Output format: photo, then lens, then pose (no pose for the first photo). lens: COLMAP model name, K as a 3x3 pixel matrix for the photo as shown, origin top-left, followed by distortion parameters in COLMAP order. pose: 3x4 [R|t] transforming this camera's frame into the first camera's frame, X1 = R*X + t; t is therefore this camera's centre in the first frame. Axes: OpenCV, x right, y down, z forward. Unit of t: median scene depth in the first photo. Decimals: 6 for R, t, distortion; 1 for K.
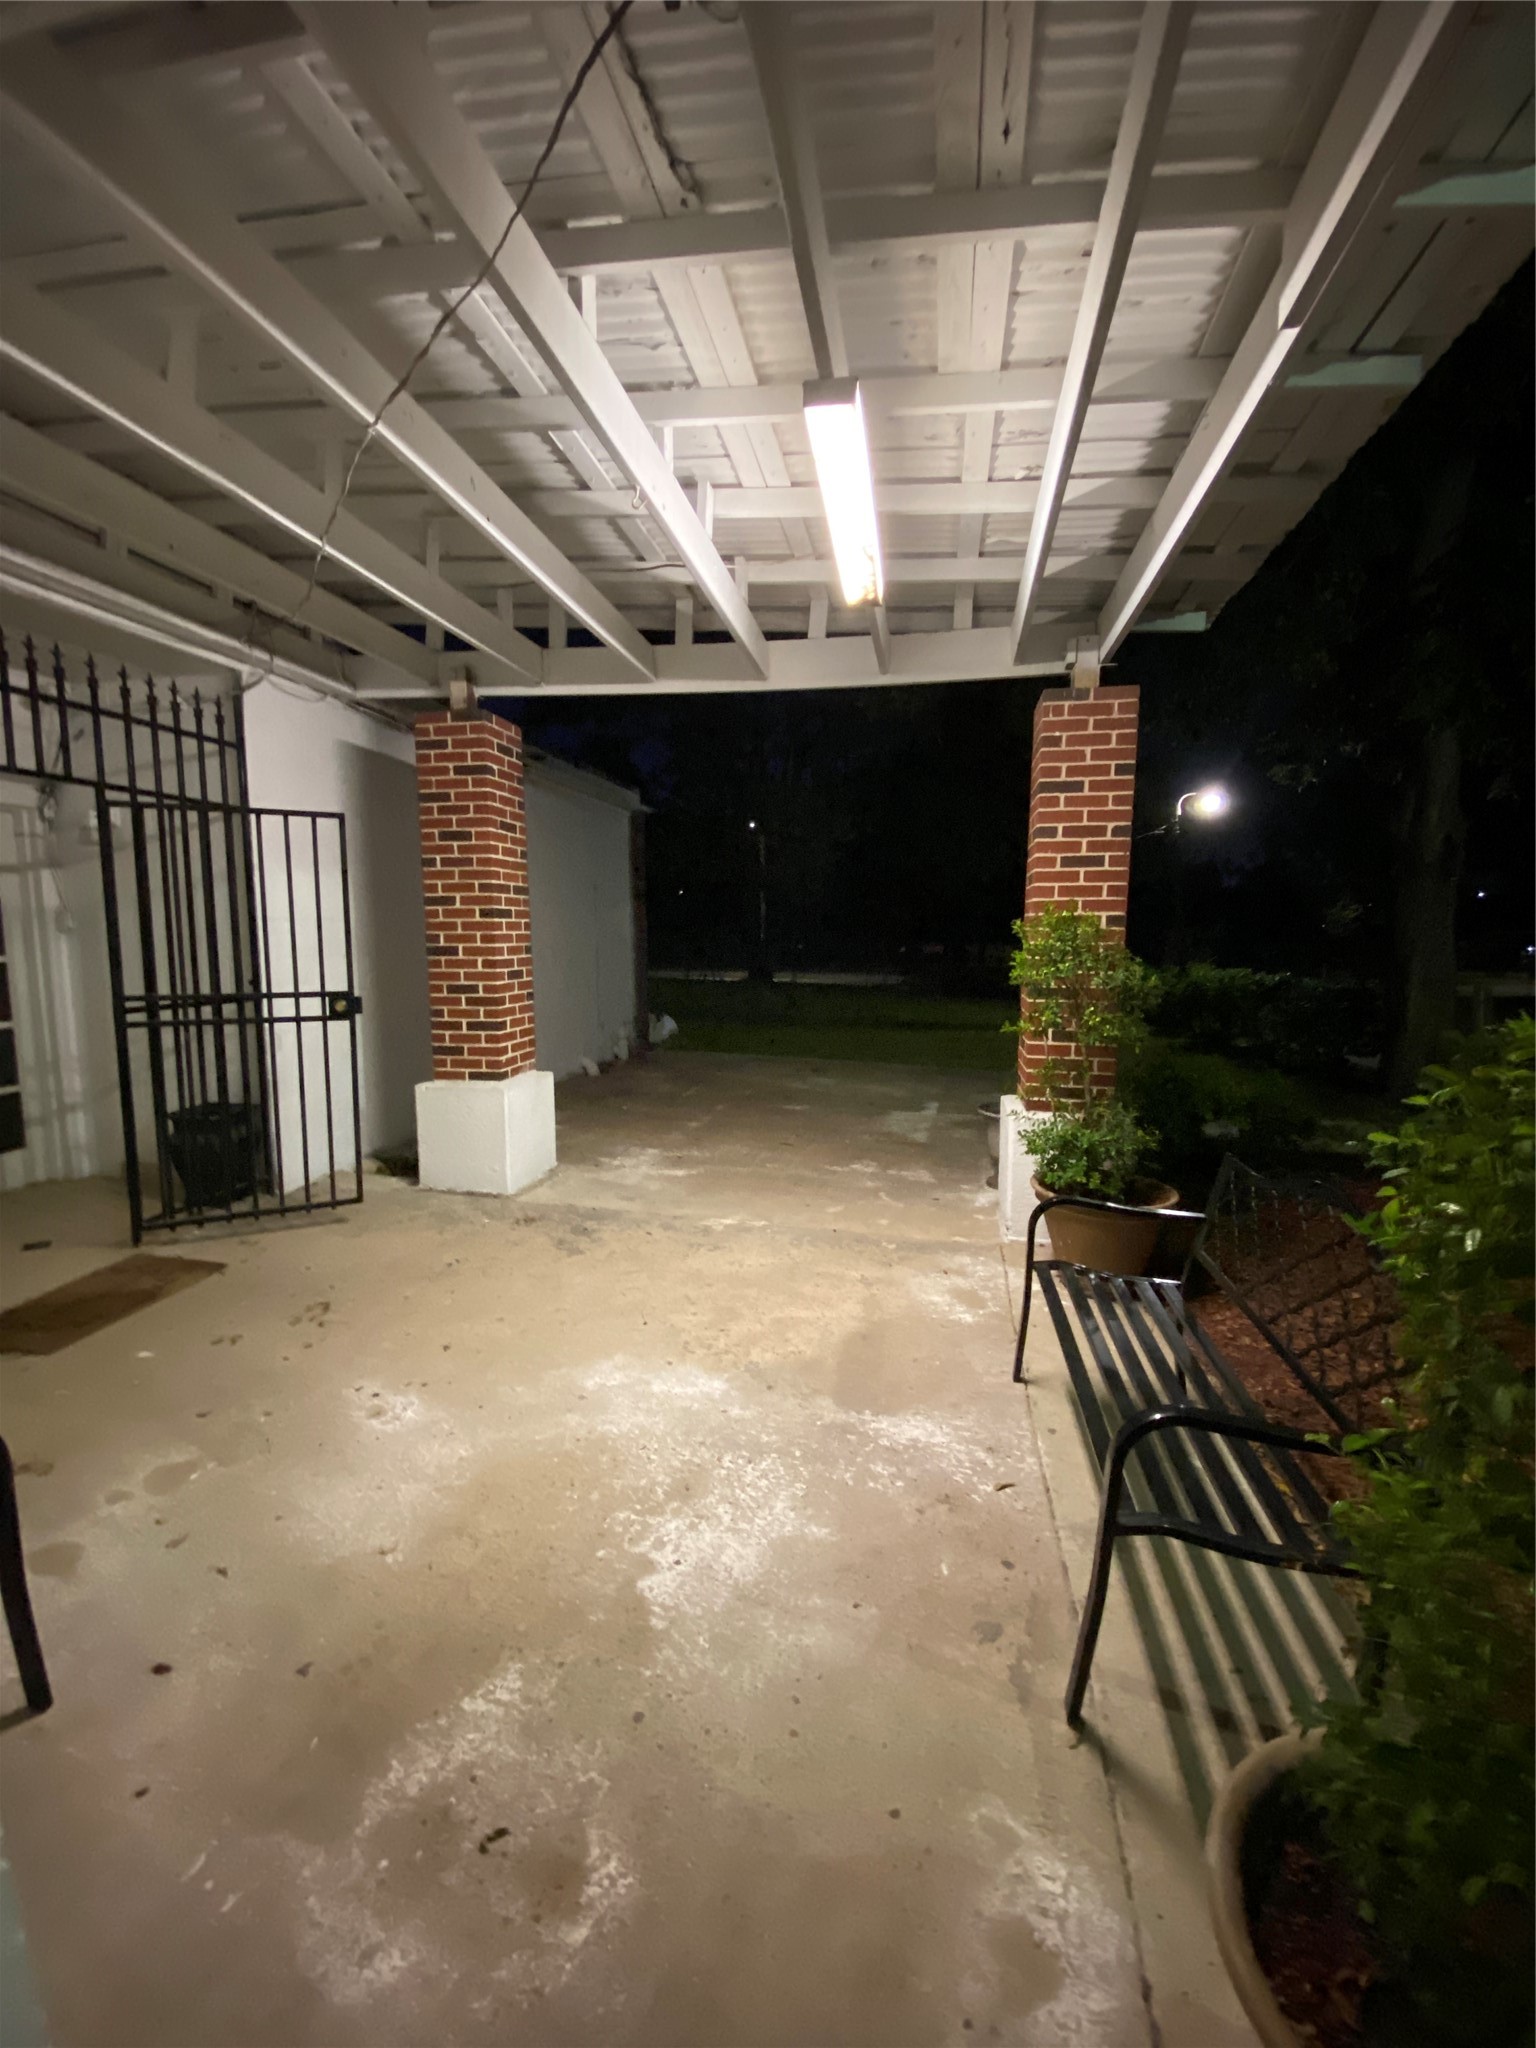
lens RADIAL K [[830.6, 0, 764.1], [0, 830.6, 1032.8], [0, 0, 1]] dist [0.018611, -0.020407]
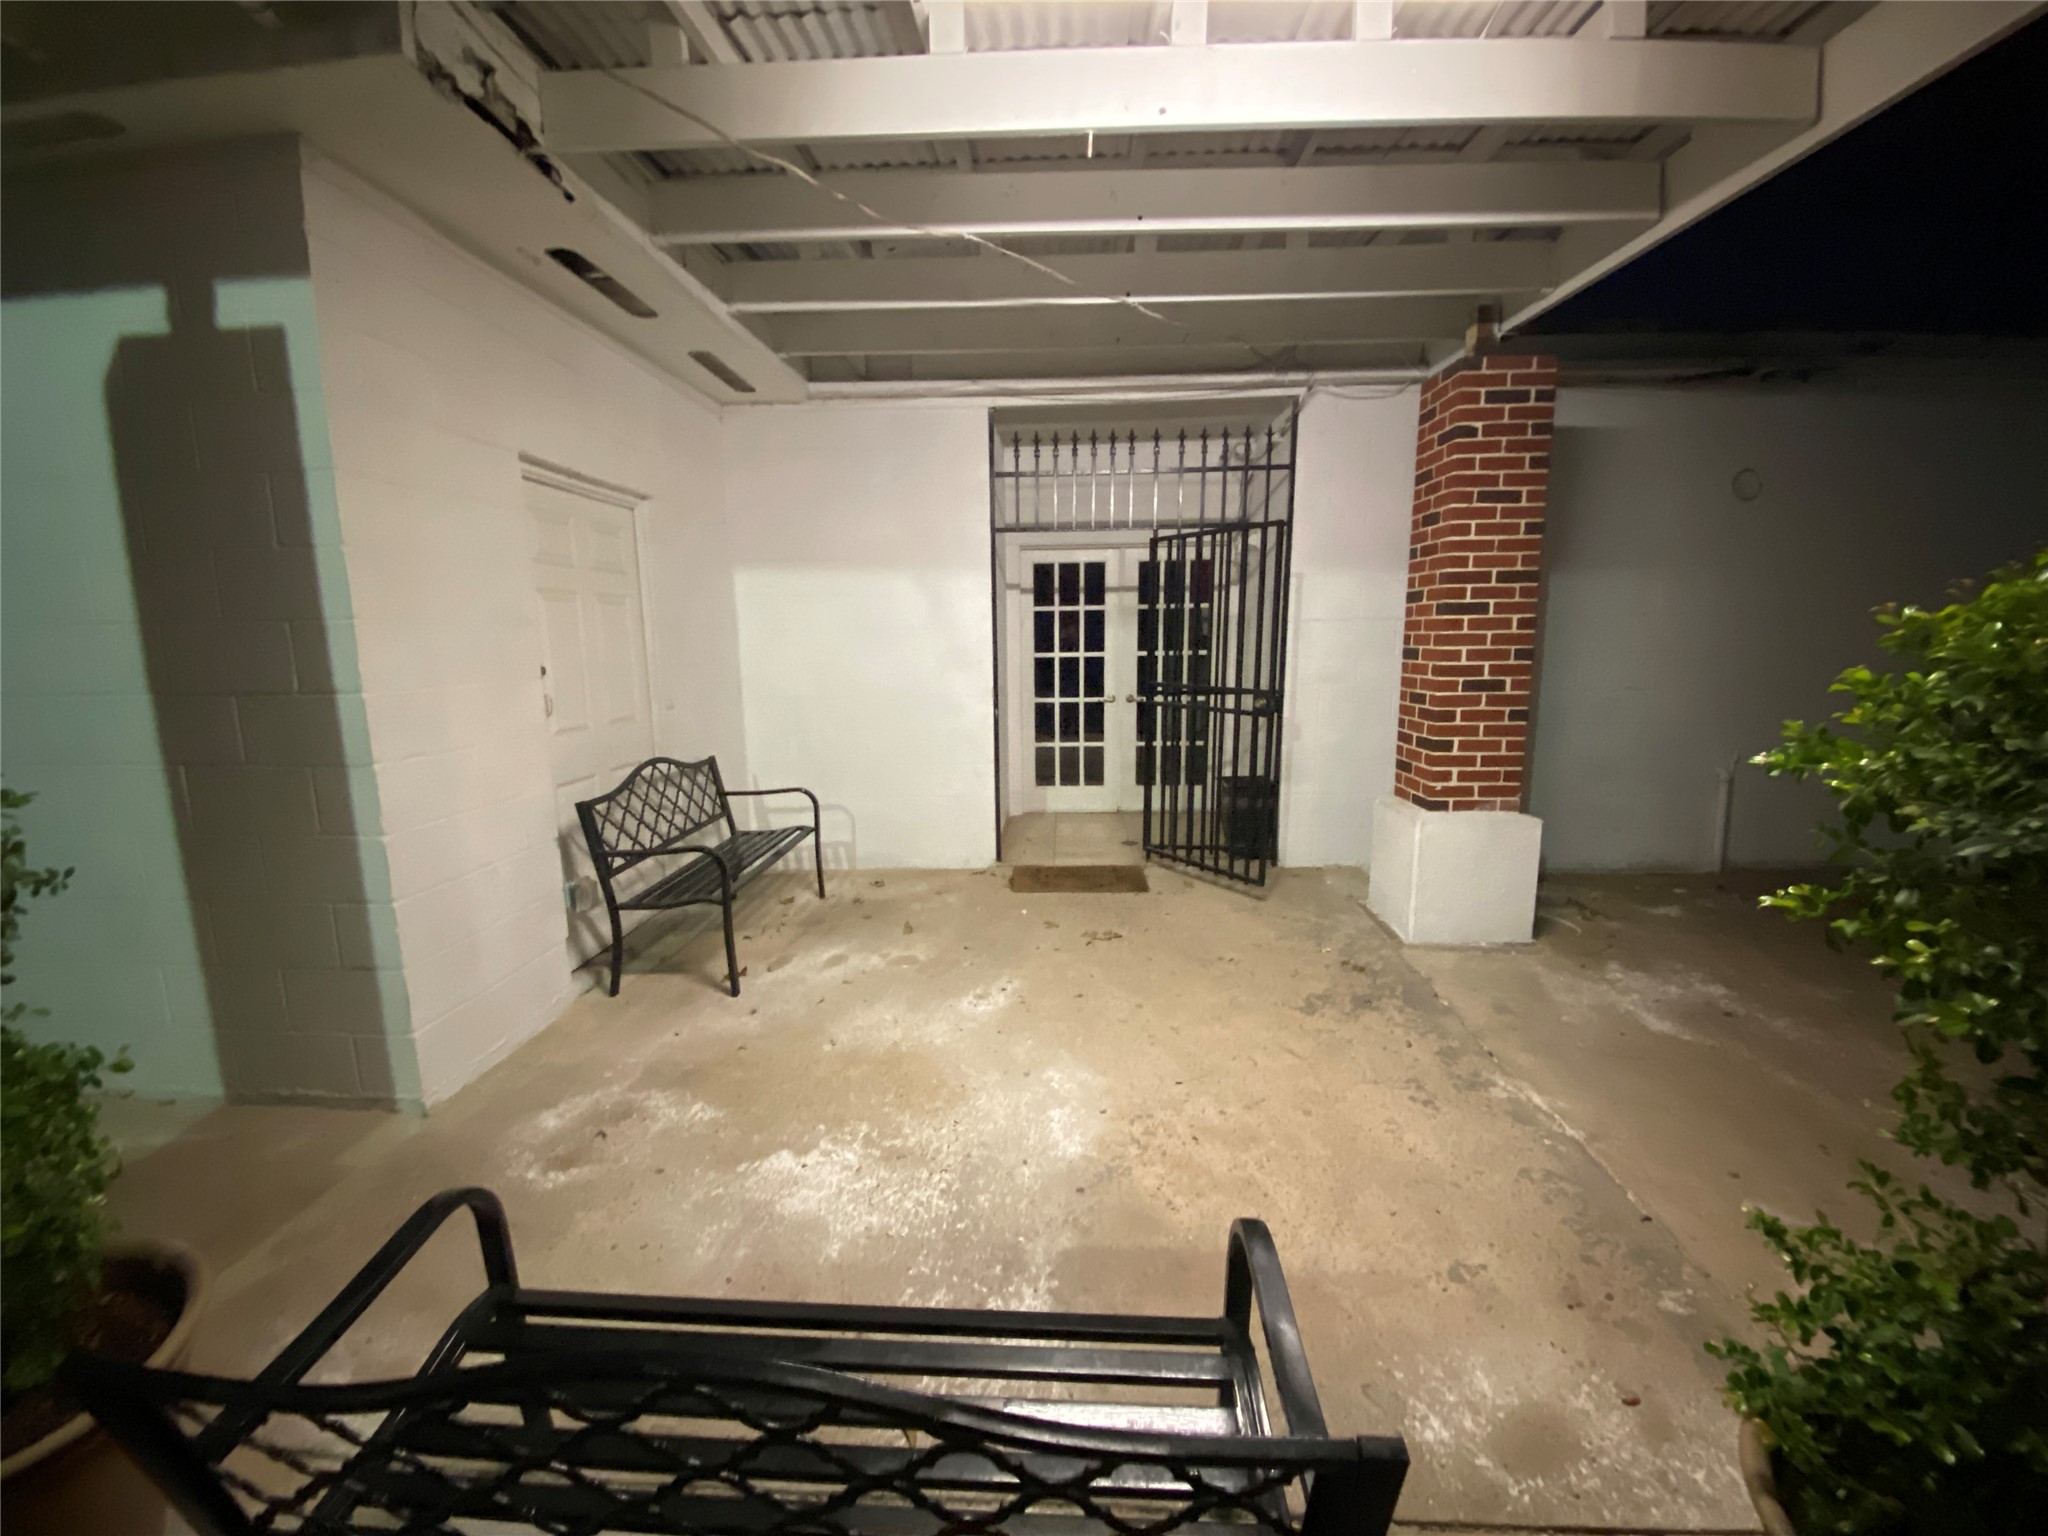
lens RADIAL K [[827.0, 0, 1019.8], [0, 827.0, 772.2], [0, 0, 1]] dist [0.042478, -0.035046]
pose [[0.142013, 0.169618, -0.975224, 0.520572], [-0.110631, 0.981757, 0.154644, -0.077200], [0.983663, 0.085929, 0.158187, 0.537903]]
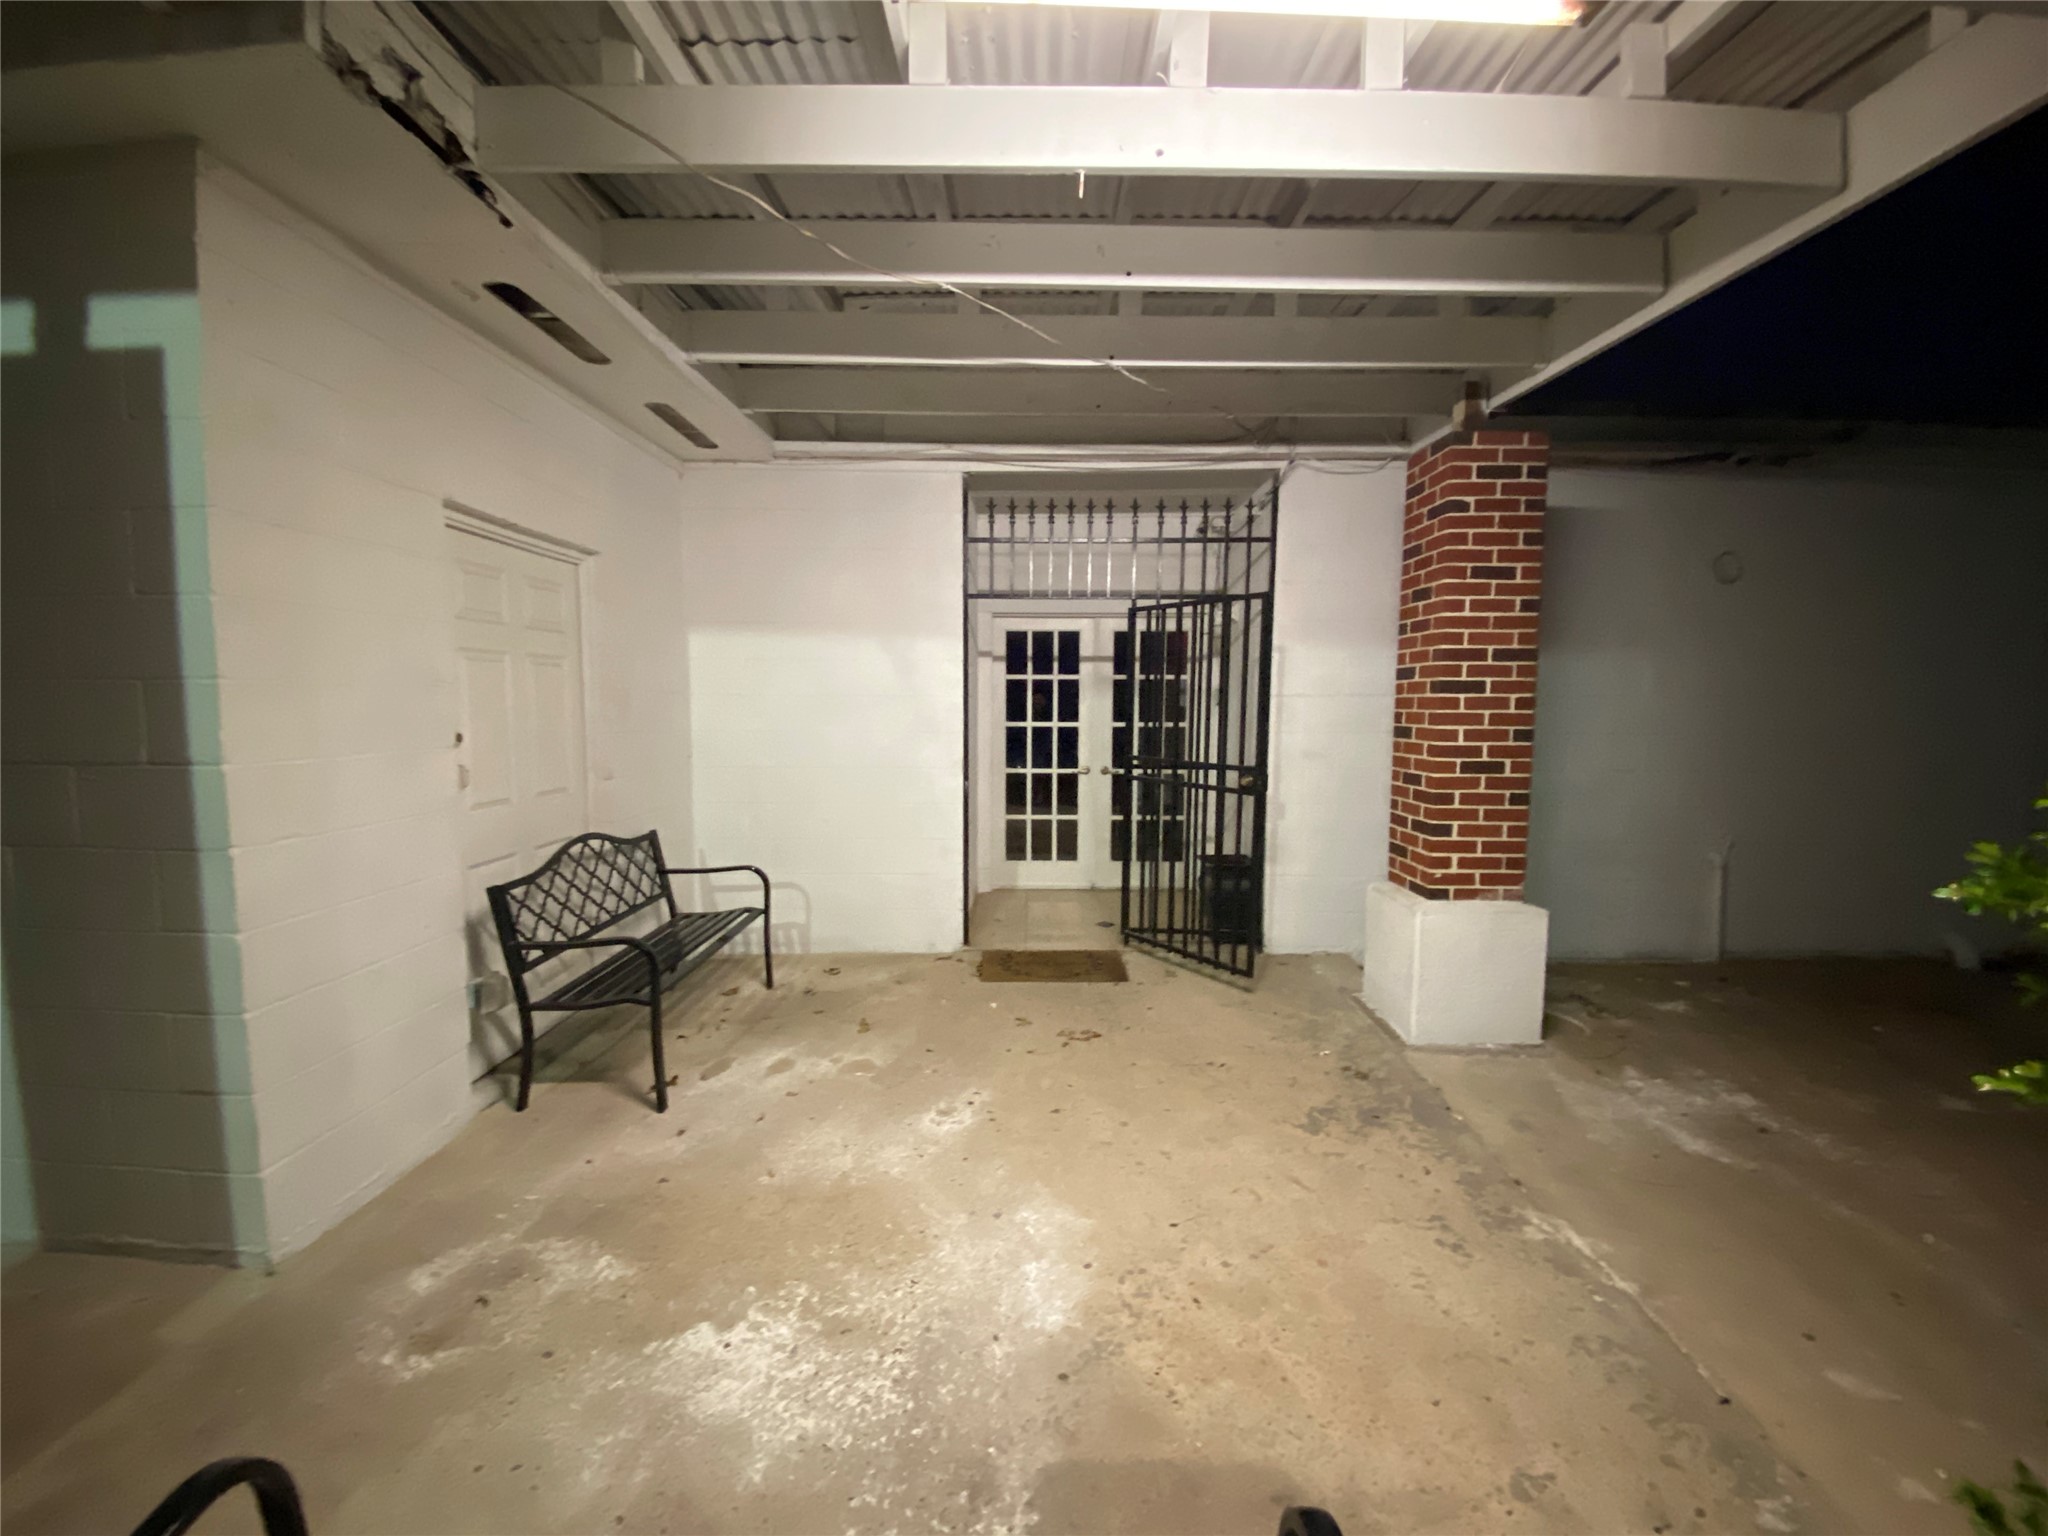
lens RADIAL K [[827.0, 0, 1019.8], [0, 827.0, 772.2], [0, 0, 1]] dist [0.042478, -0.035046]
pose [[0.180285, 0.094548, -0.979060, 0.442795], [-0.126973, 0.989278, 0.072154, -0.081930], [0.975385, 0.111306, 0.190357, 0.541651]]
